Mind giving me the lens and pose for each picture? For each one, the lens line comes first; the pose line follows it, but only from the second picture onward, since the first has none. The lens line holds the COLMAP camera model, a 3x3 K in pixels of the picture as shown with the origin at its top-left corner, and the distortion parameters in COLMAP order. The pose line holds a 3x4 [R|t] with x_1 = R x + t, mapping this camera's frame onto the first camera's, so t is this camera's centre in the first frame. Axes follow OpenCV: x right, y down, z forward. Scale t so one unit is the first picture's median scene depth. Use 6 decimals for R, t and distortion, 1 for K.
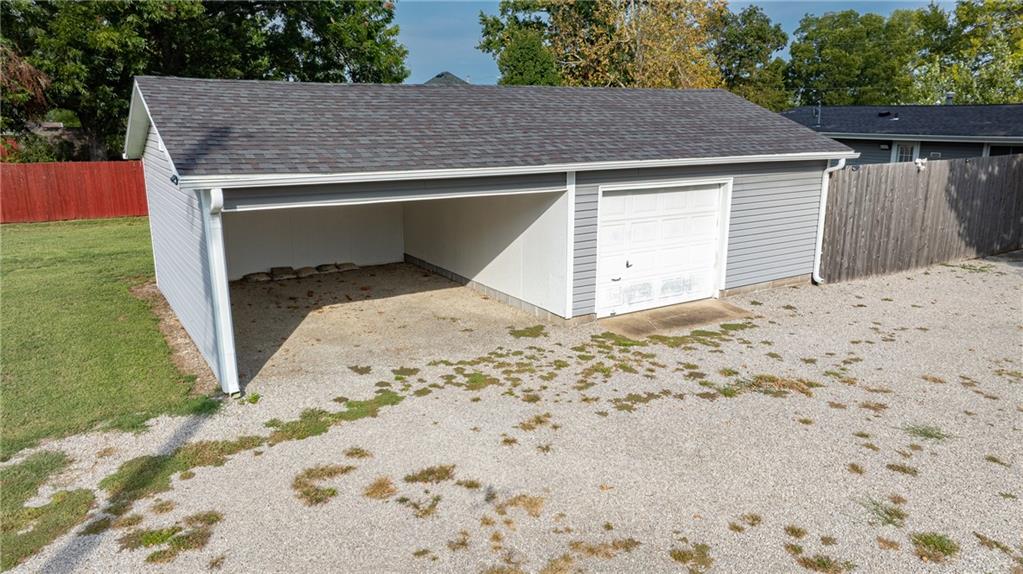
lens RADIAL K [[723.5, 0, 513.6], [0, 723.5, 283.2], [0, 0, 1]] dist [-0.012305, -0.004495]
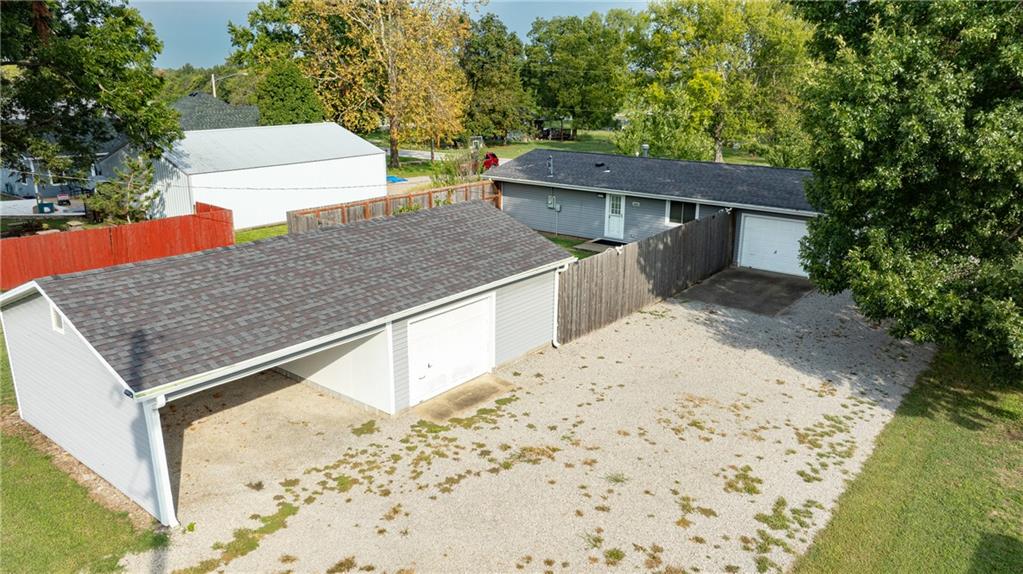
lens RADIAL K [[726.0, 0, 515.8], [0, 726.0, 287.8], [0, 0, 1]] dist [-0.019448, -0.002971]
pose [[0.942545, -0.083744, 0.323414, -0.153755], [0.067401, 0.995833, 0.061428, -0.307376], [-0.327211, -0.036101, 0.944262, -0.461412]]
